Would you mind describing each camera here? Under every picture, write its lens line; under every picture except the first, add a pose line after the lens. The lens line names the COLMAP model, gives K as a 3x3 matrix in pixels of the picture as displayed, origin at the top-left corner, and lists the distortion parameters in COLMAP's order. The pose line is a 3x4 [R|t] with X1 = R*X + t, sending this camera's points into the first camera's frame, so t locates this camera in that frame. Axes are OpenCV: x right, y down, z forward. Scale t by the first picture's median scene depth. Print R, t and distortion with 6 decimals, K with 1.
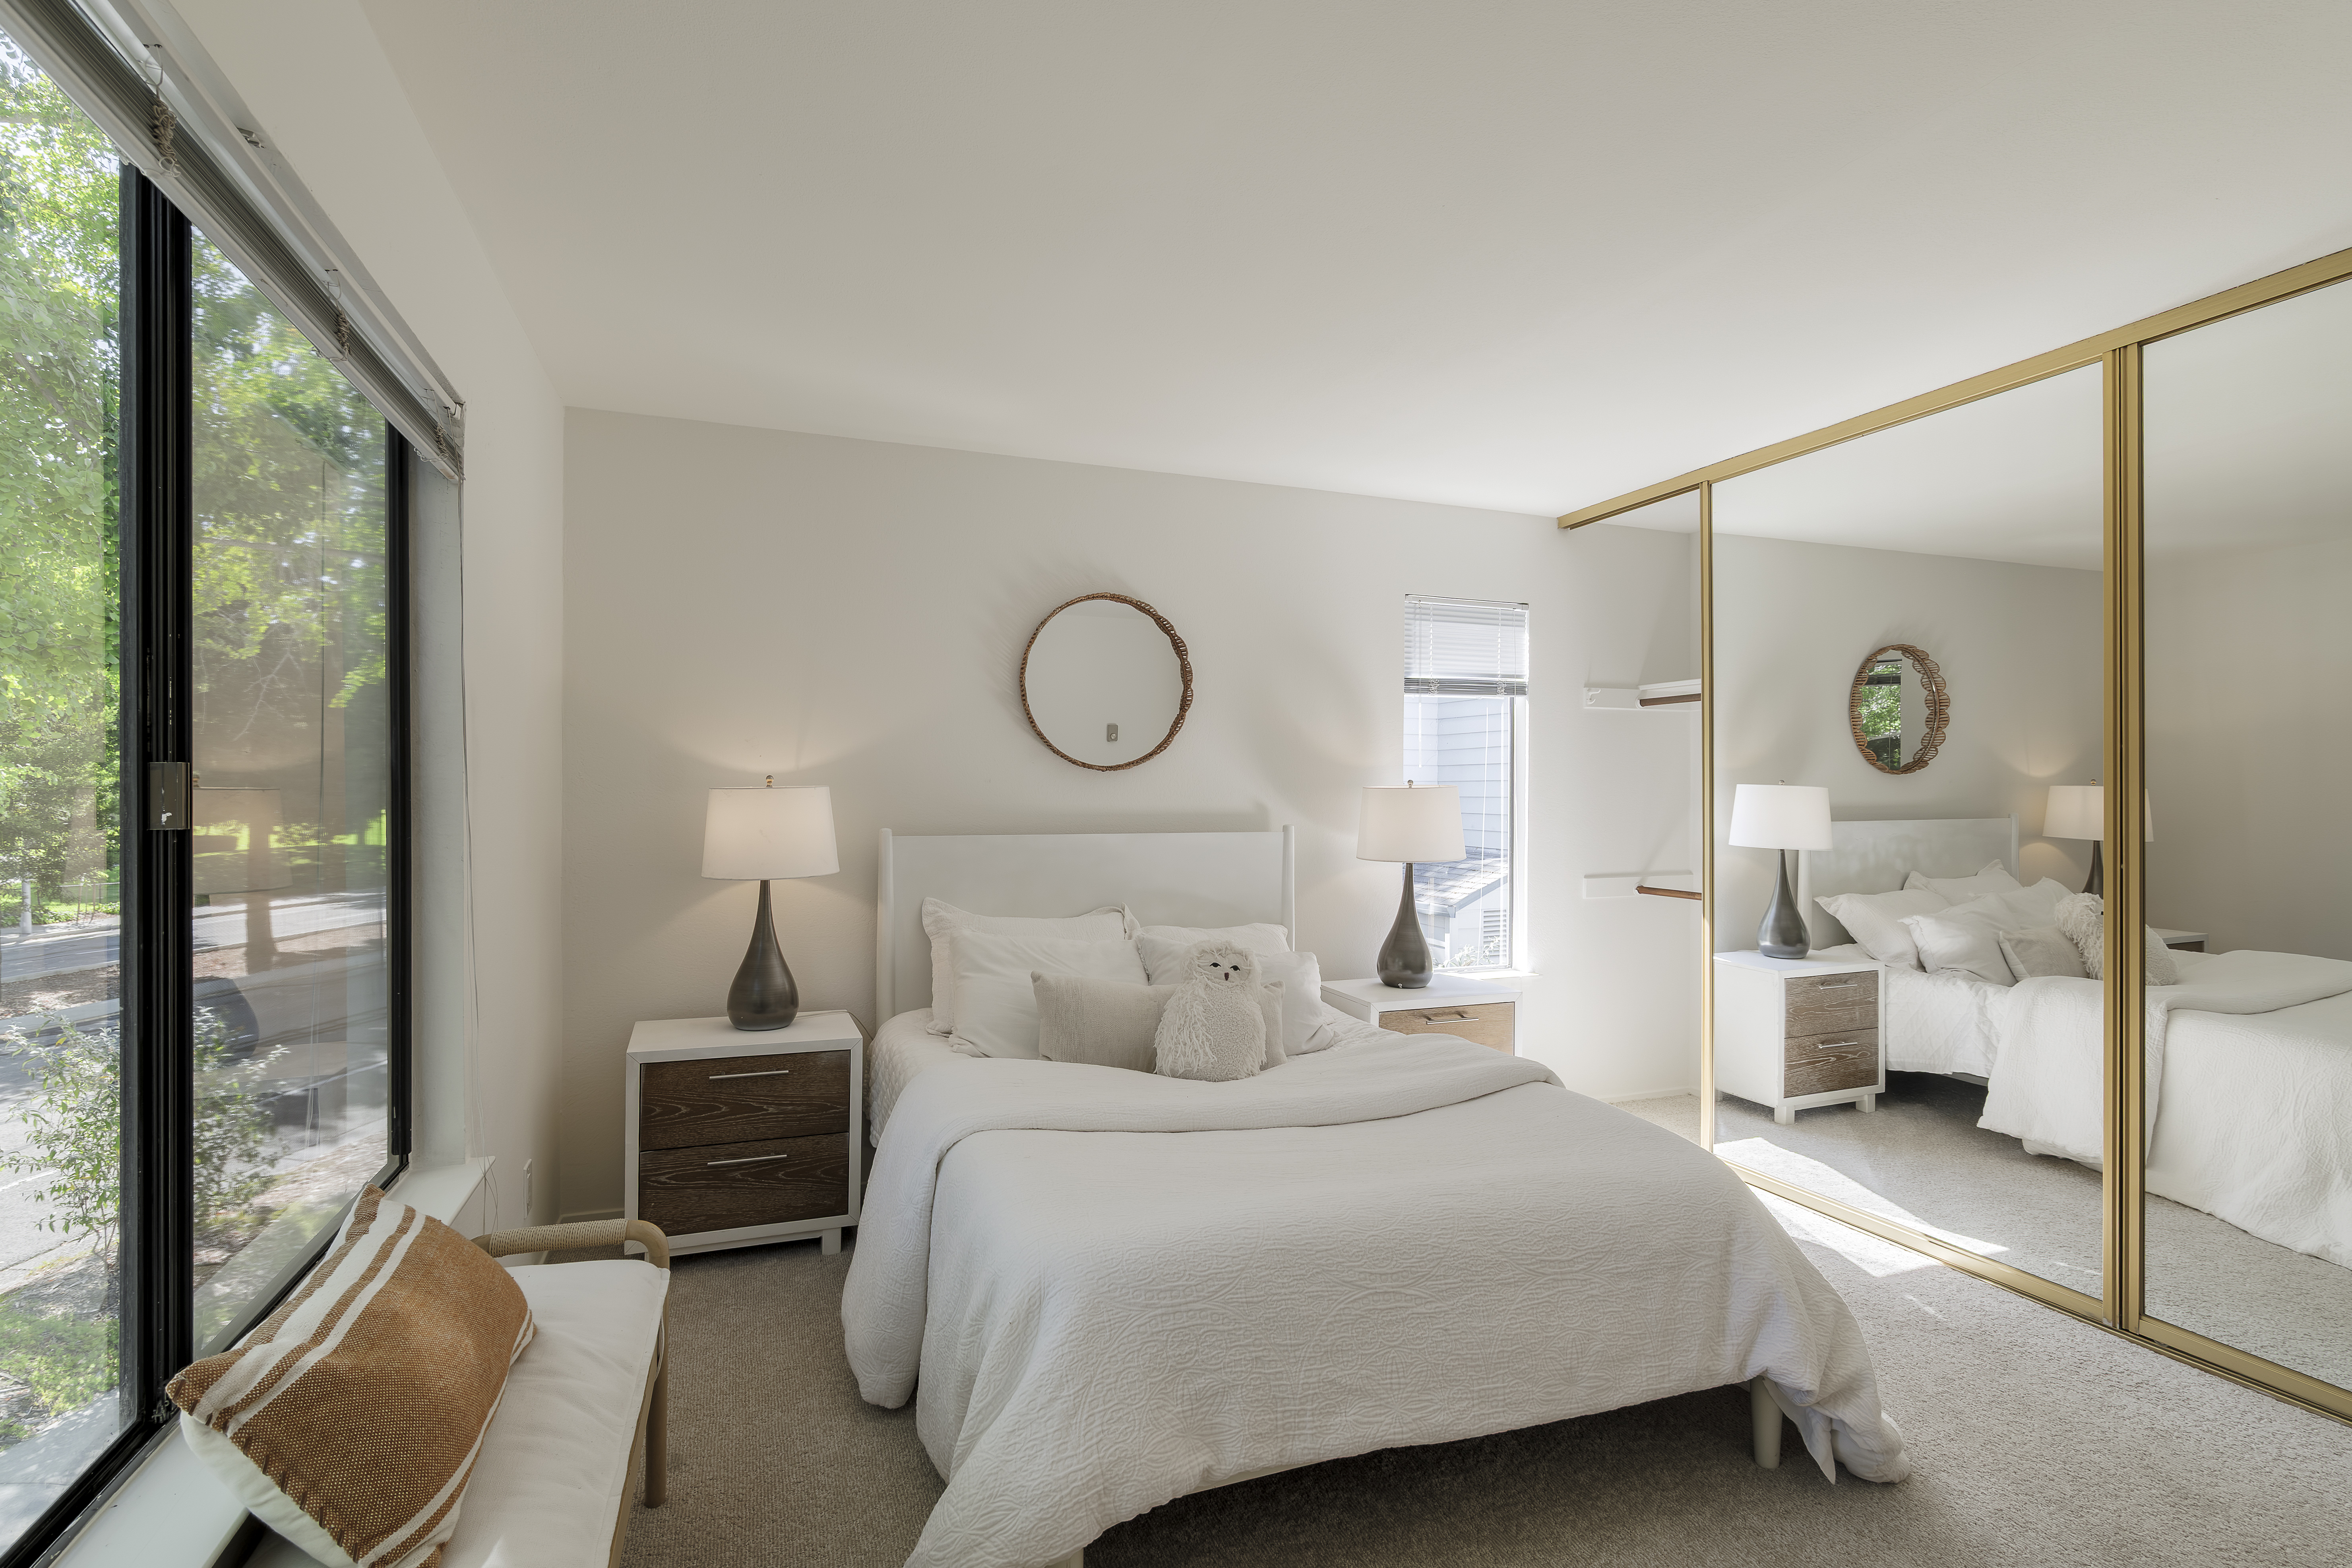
lens RADIAL K [[1072.7, 0, 1176.0], [0, 1072.7, 784.0], [0, 0, 1]] dist [0.001199, -0.000025]
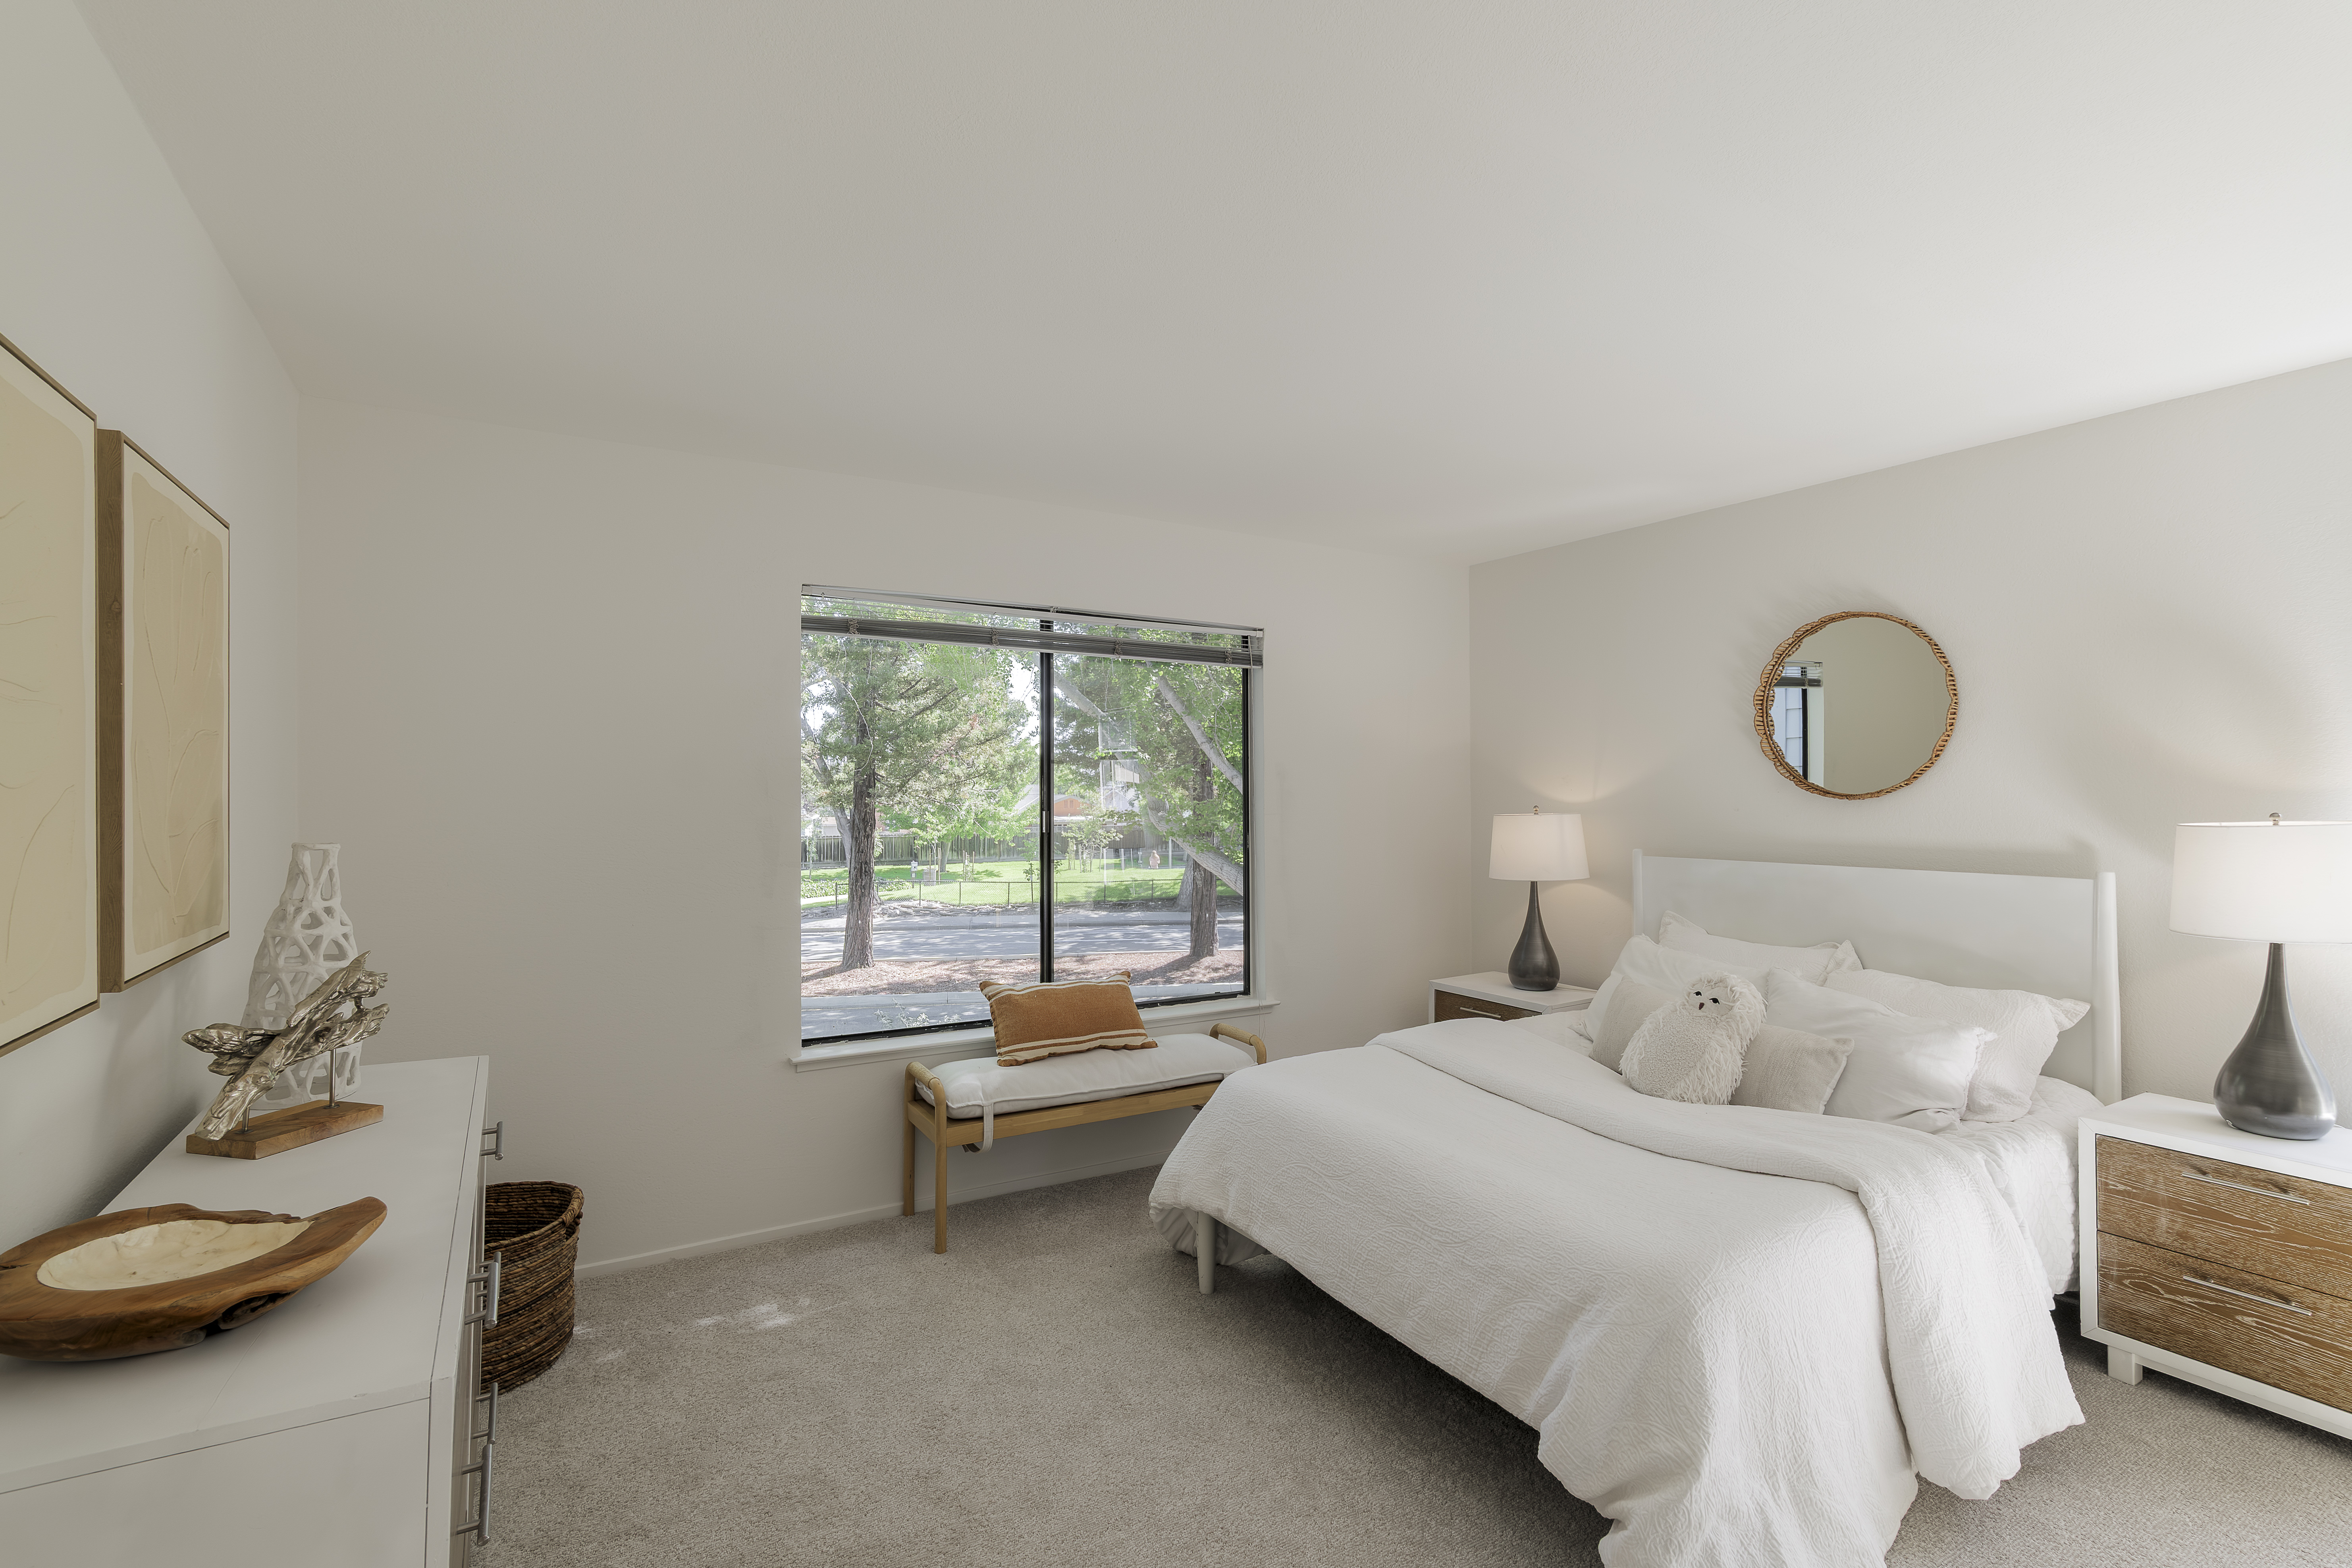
lens RADIAL K [[1085.0, 0, 1169.3], [0, 1085.0, 809.7], [0, 0, 1]] dist [0.001241, 0.000258]
pose [[0.173233, -0.004310, -0.984871, 0.751933], [0.006335, 0.999975, -0.003262, -0.004855], [0.984860, -0.005674, 0.173256, 0.253243]]
